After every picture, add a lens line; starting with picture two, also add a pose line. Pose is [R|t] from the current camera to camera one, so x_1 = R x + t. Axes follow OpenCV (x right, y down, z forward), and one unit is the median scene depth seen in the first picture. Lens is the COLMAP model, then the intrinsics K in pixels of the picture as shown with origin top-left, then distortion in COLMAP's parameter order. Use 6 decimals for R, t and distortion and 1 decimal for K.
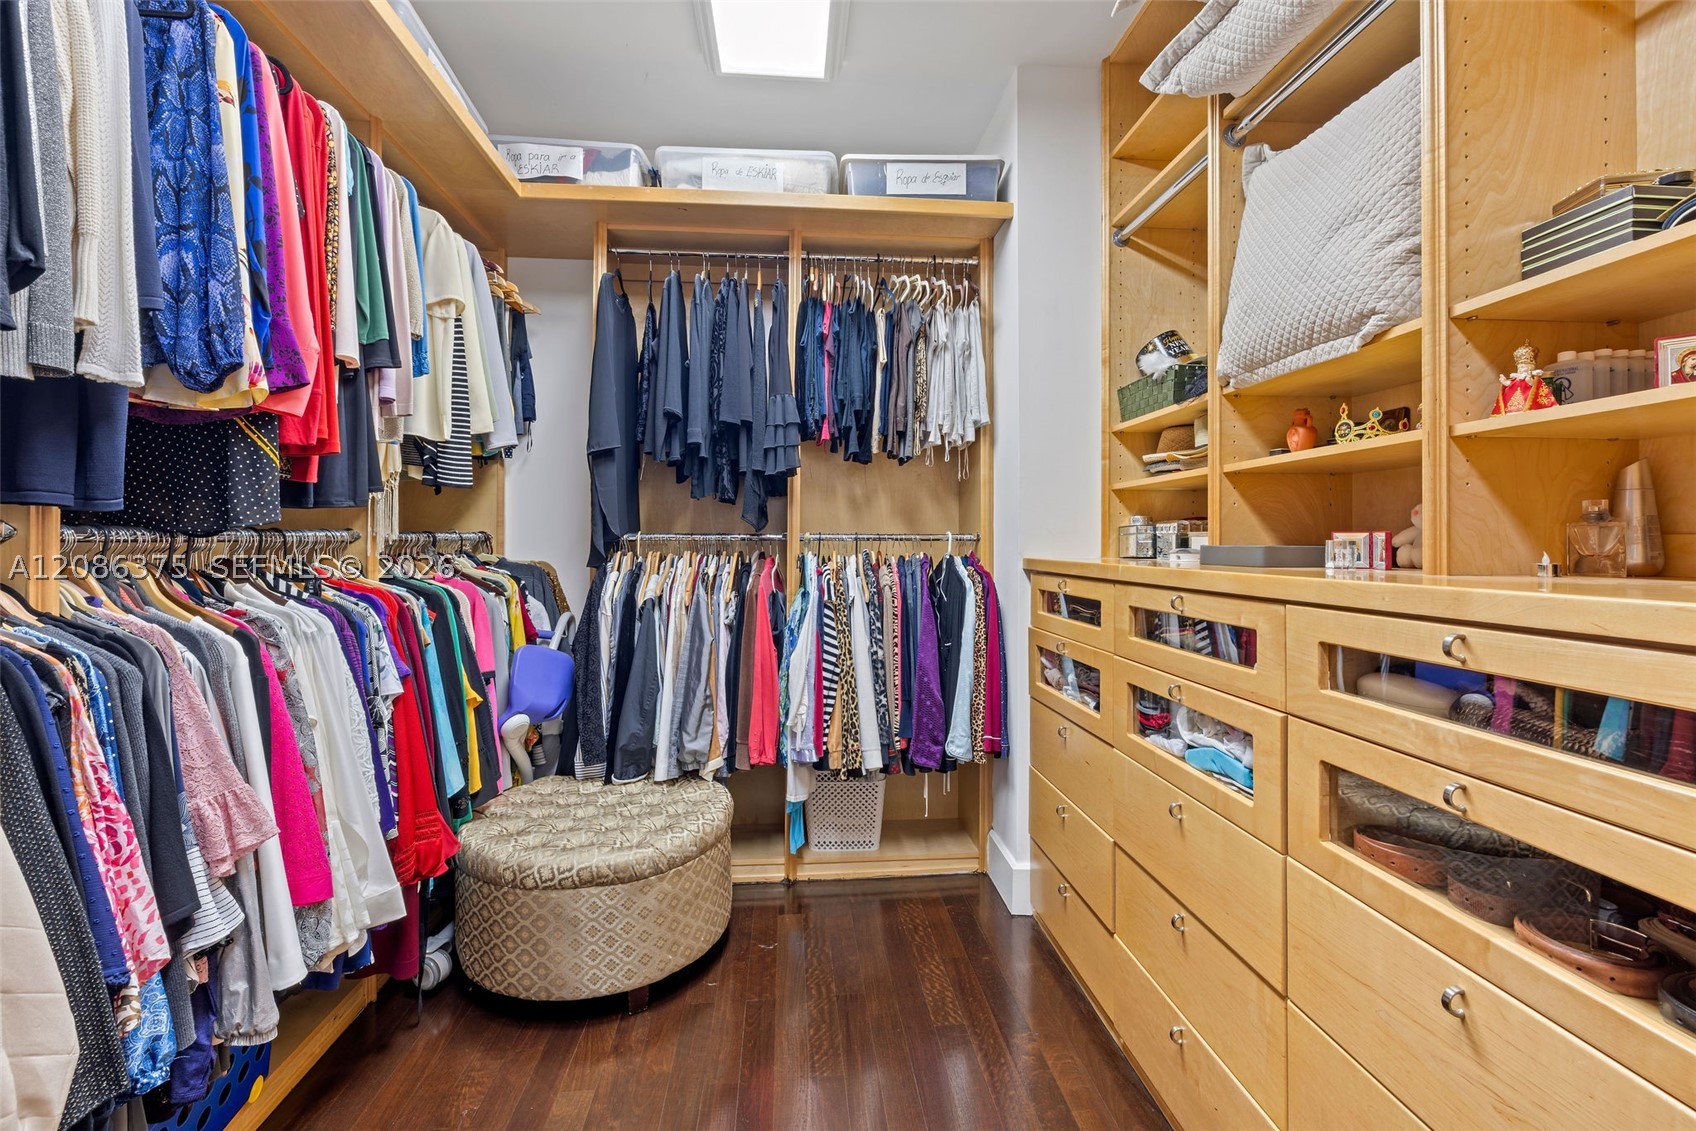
lens RADIAL K [[730.1, 0, 848.9], [0, 730.1, 533.4], [0, 0, 1]] dist [-0.001418, -0.000435]
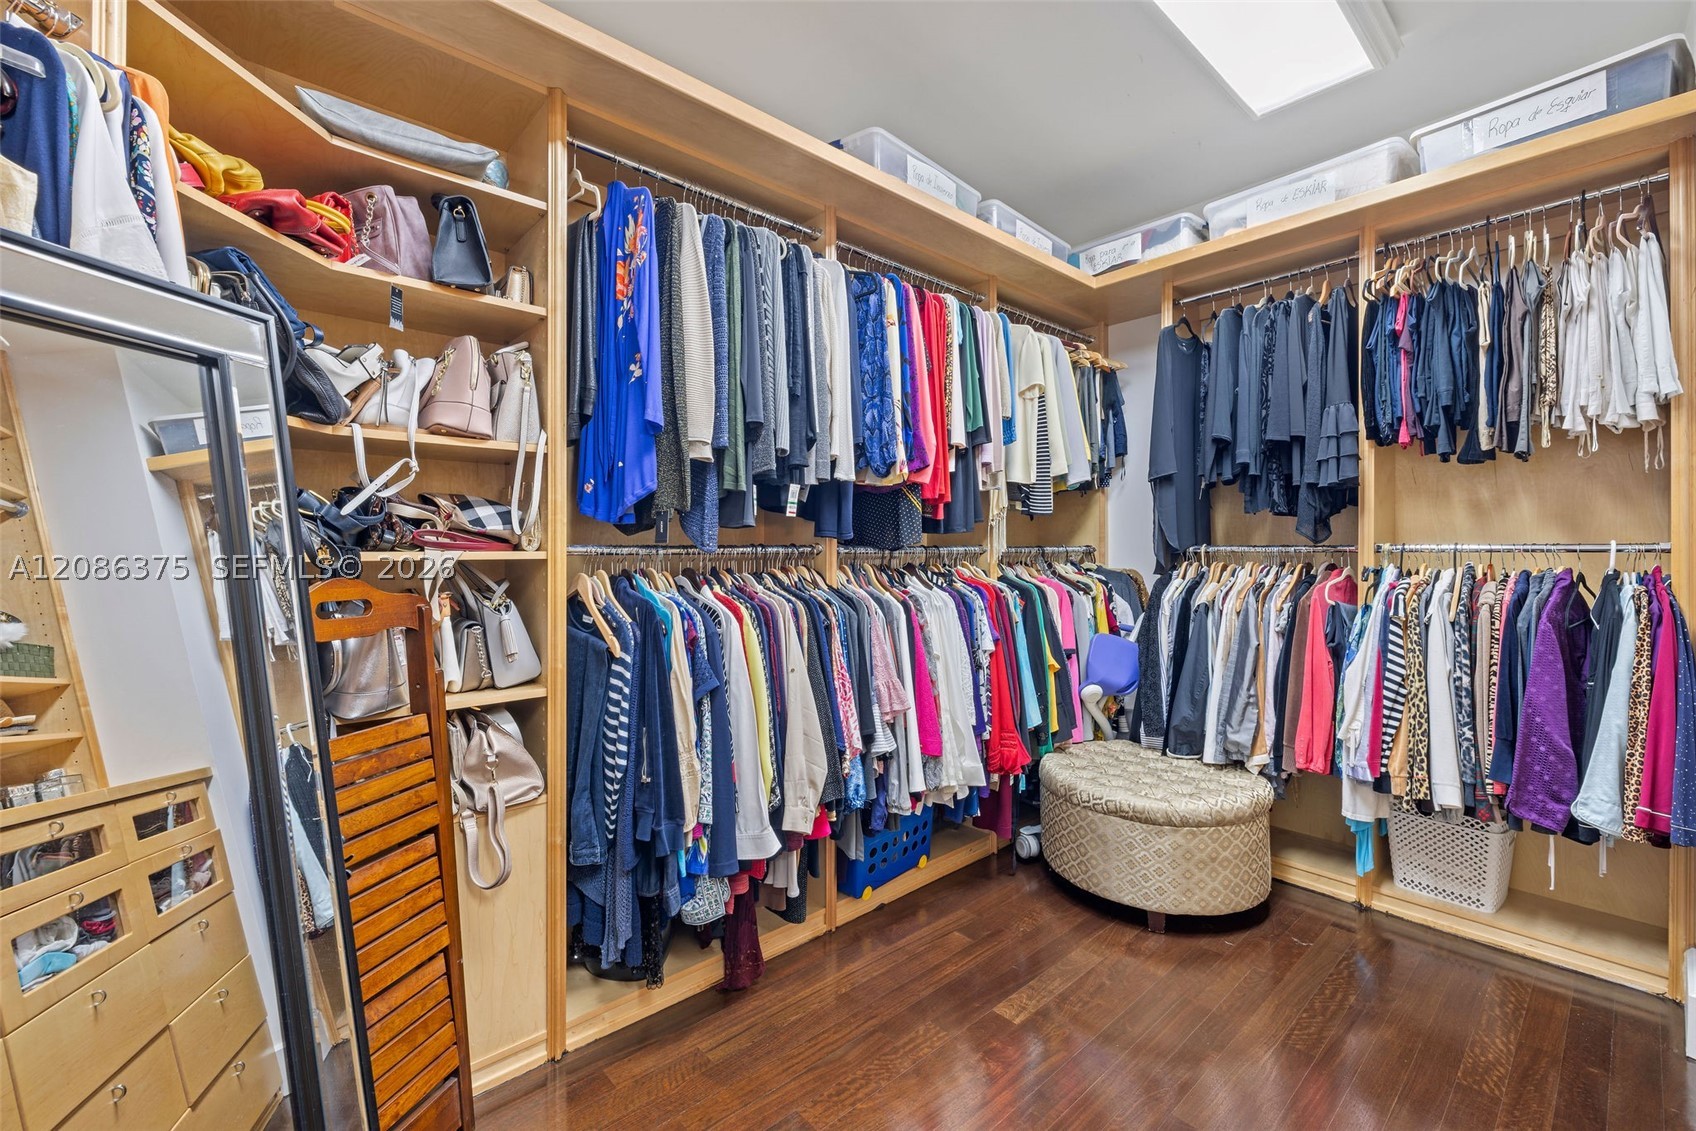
lens RADIAL K [[712.4, 0, 850.4], [0, 712.4, 544.2], [0, 0, 1]] dist [-0.000188, -0.000047]
pose [[0.602462, -0.010007, -0.798085, 0.297461], [0.009154, 0.999942, -0.005628, -0.001775], [0.798095, -0.003915, 0.602519, -0.115846]]
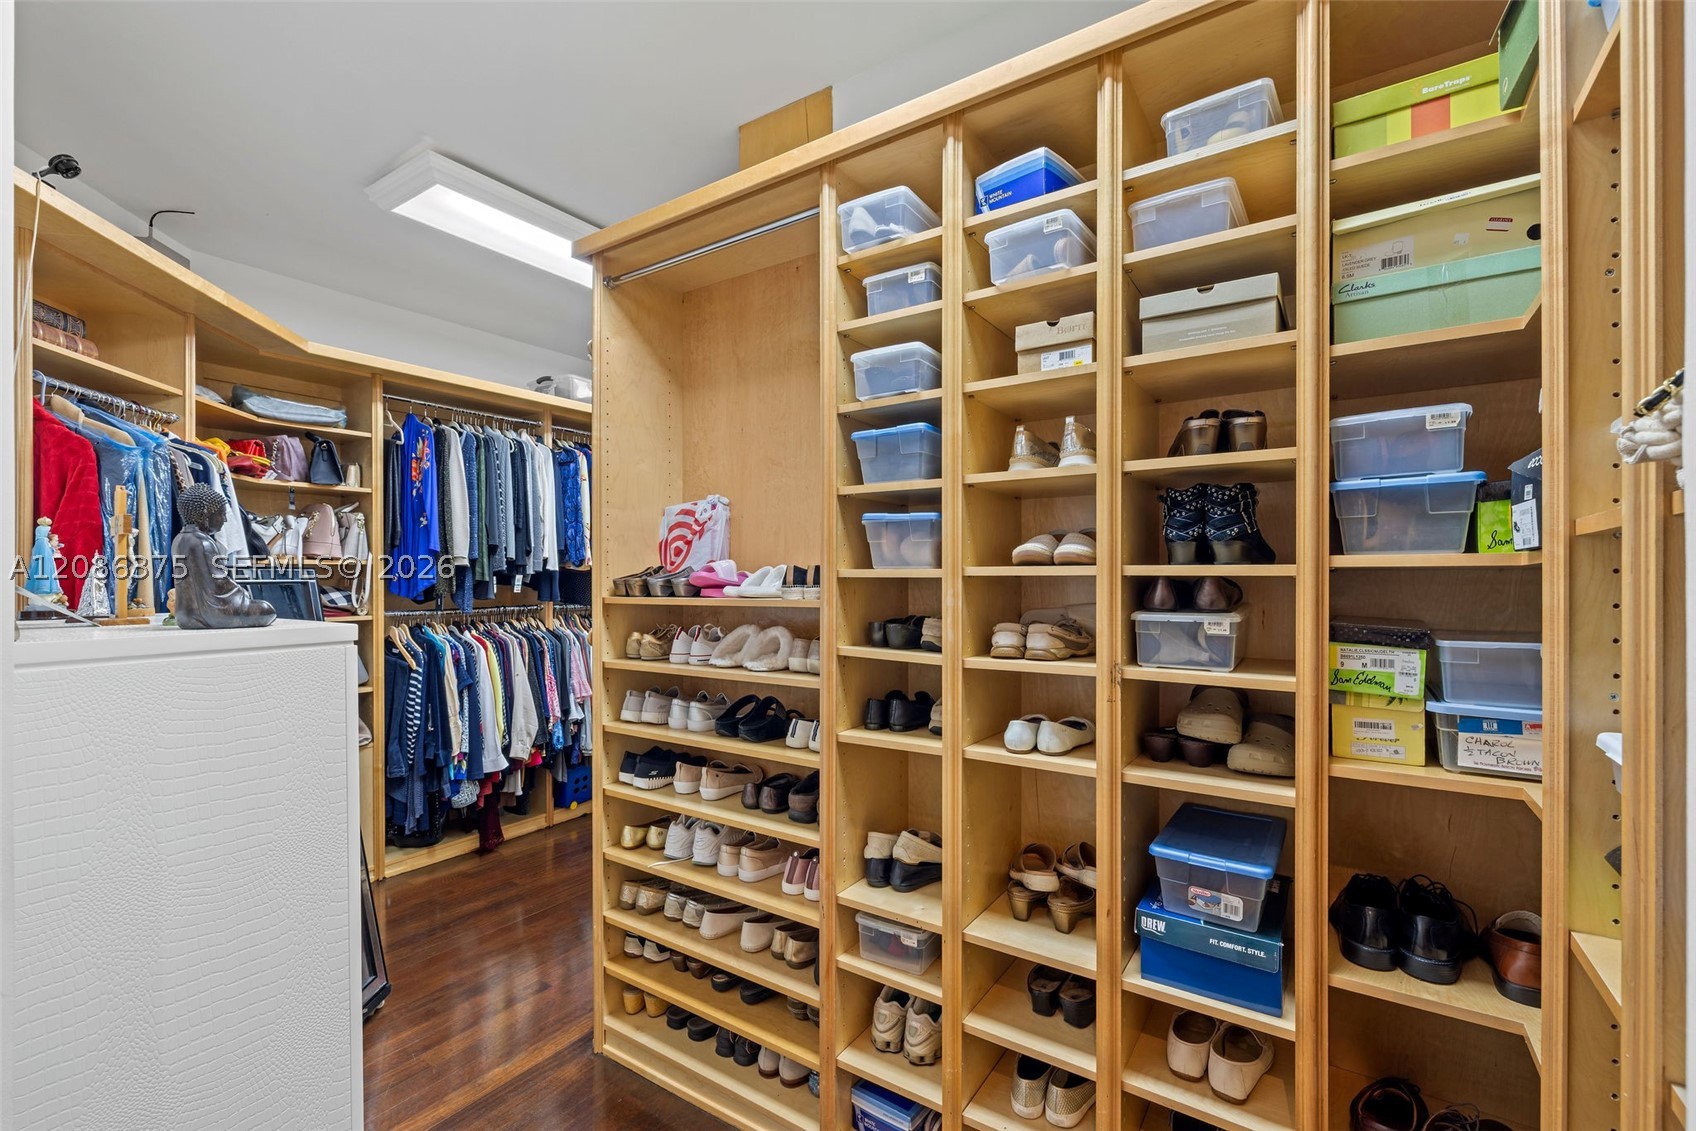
lens RADIAL K [[725.6, 0, 853.4], [0, 725.6, 575.0], [0, 0, 1]] dist [0.000336, -0.000036]
pose [[0.780246, -0.007350, -0.625430, 1.149587], [0.012034, 0.999922, 0.003261, -0.073911], [0.625357, -0.010071, 0.780274, -0.442603]]
